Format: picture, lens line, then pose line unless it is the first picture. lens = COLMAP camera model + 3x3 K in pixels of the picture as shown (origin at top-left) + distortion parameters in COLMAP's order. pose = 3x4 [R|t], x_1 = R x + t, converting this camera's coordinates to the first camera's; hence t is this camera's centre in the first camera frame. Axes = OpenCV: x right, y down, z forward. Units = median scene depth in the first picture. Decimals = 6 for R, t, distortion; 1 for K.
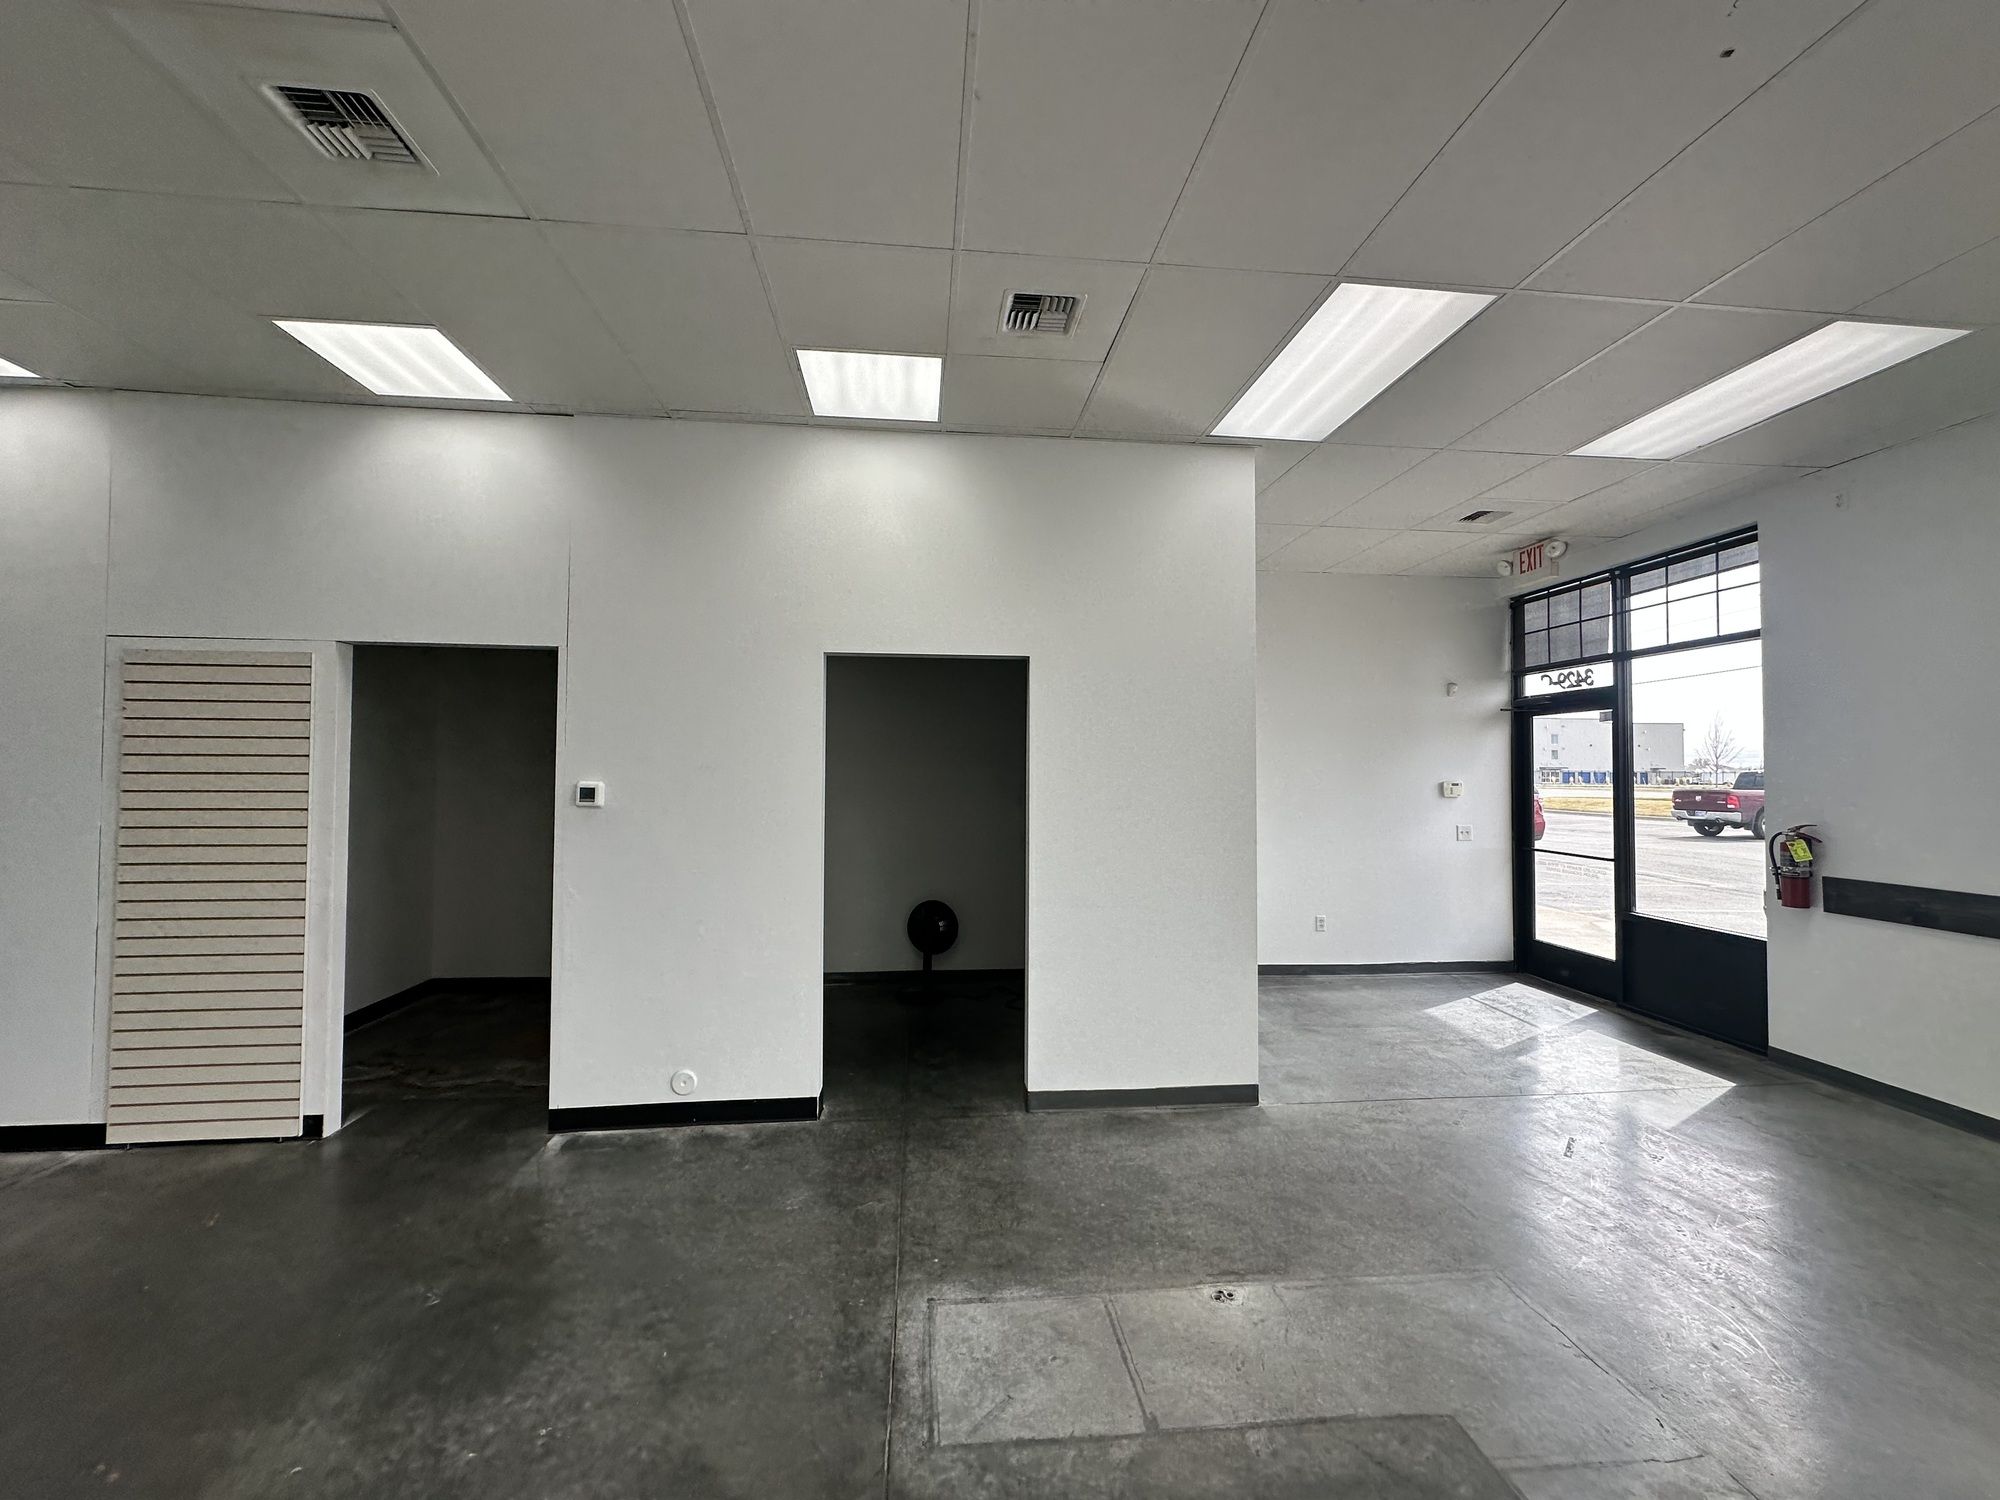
lens RADIAL K [[792.1, 0, 999.1], [0, 792.1, 750.6], [0, 0, 1]] dist [-0.003328, 0.000819]
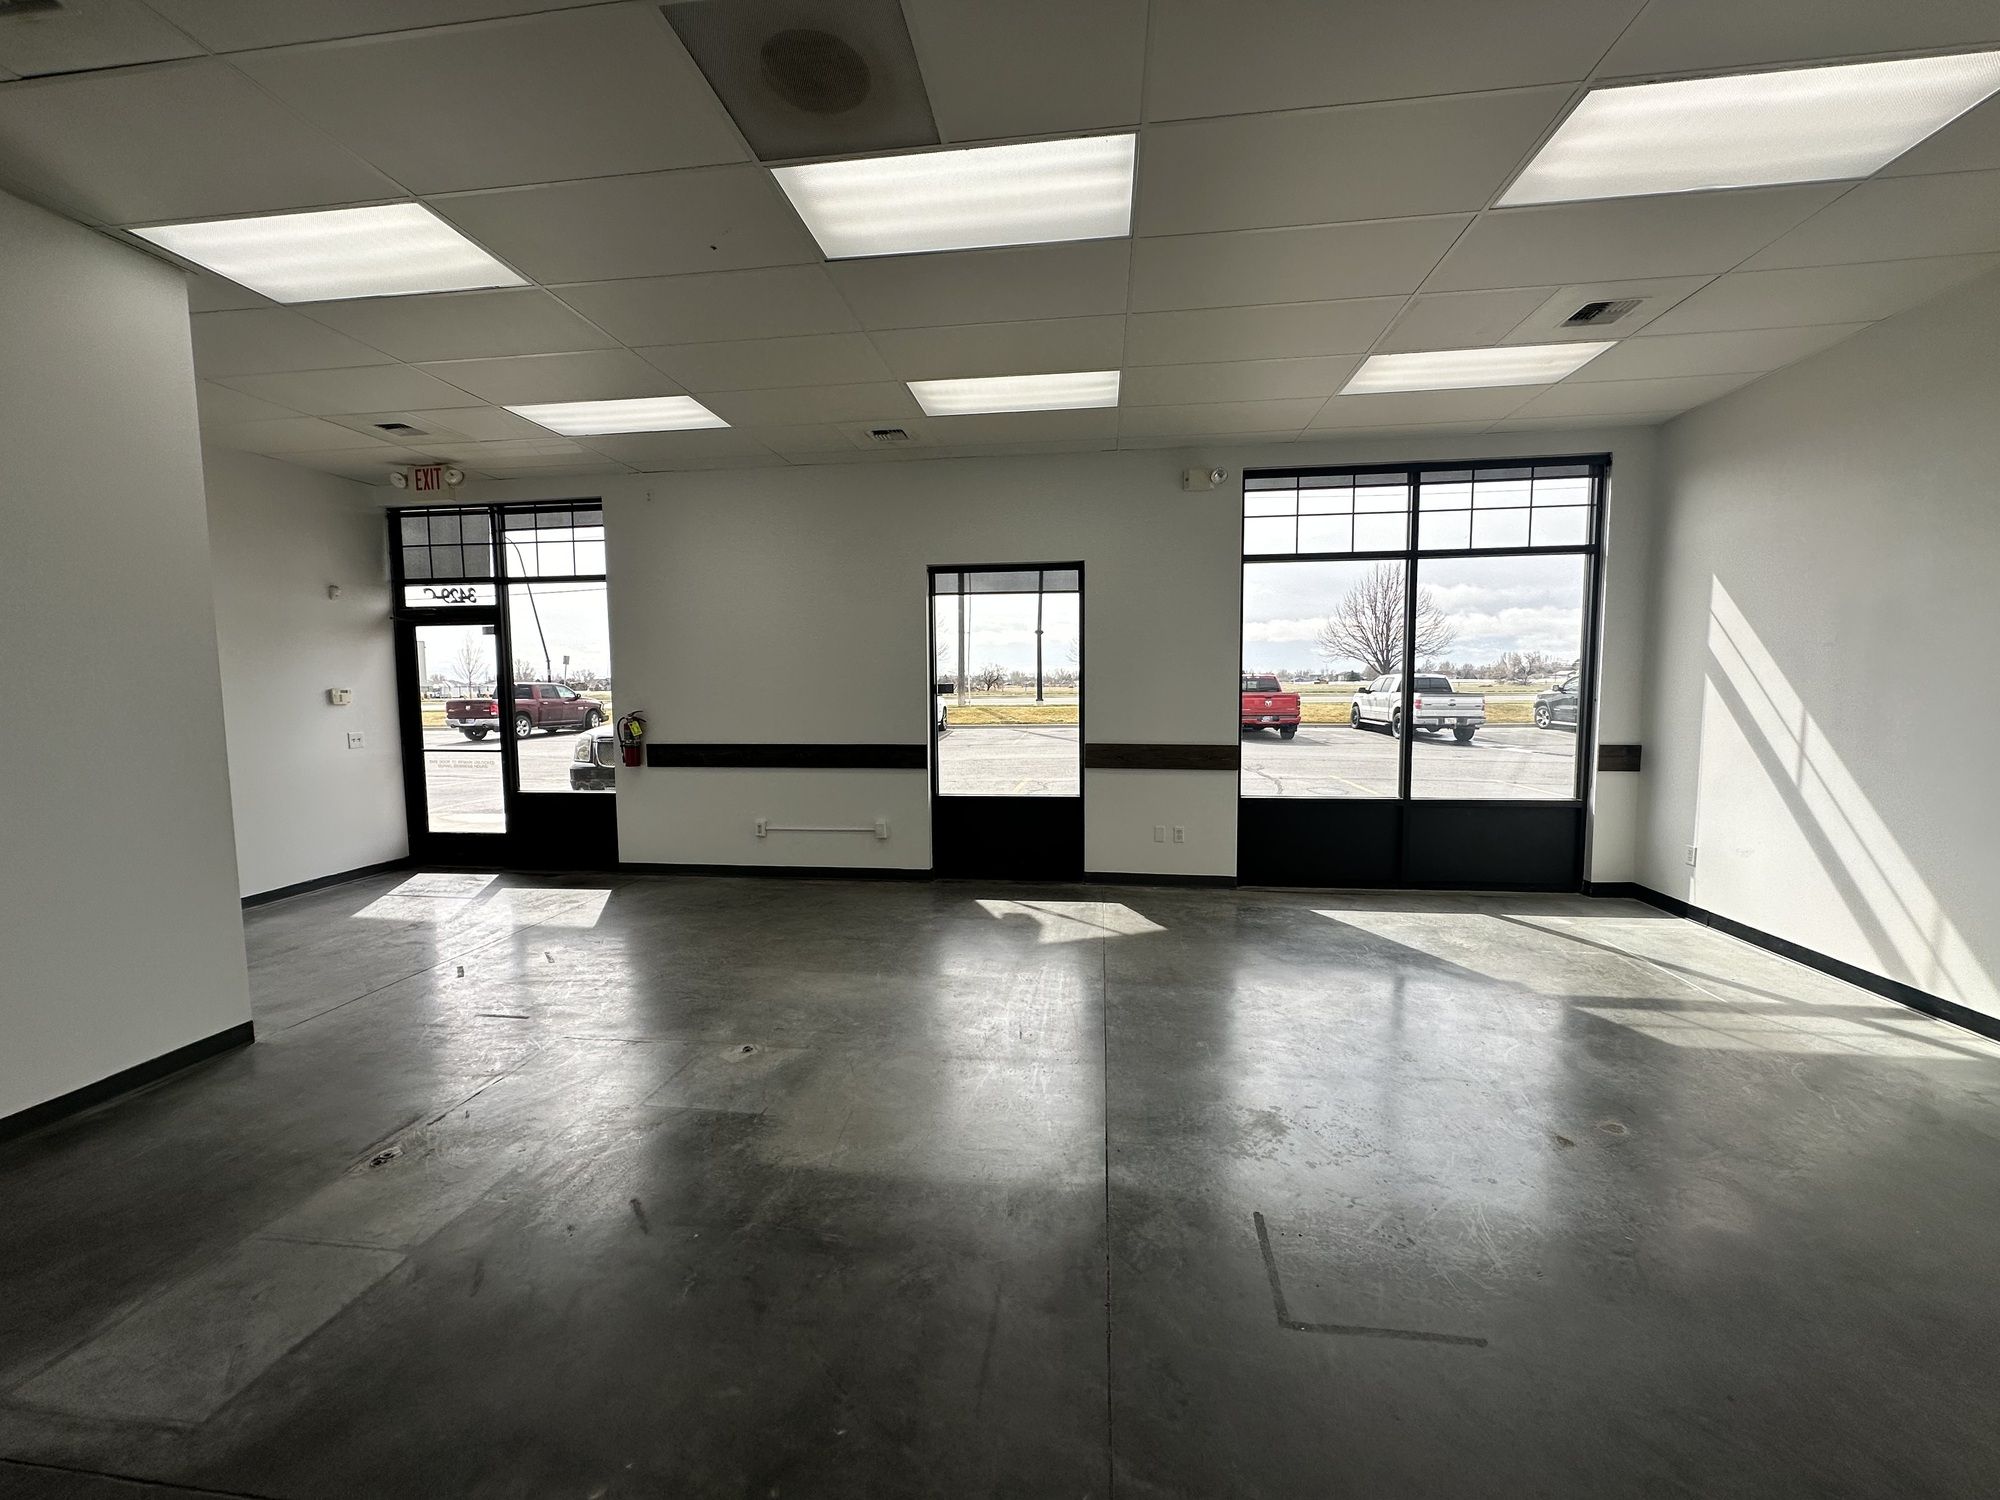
lens RADIAL K [[792.1, 0, 998.9], [0, 792.1, 749.1], [0, 0, 1]] dist [-0.003328, 0.000819]
pose [[0.226088, -0.085118, 0.970381, -0.359905], [-0.016731, 0.995689, 0.091235, 0.020325], [-0.973963, -0.036862, 0.223689, -0.018034]]
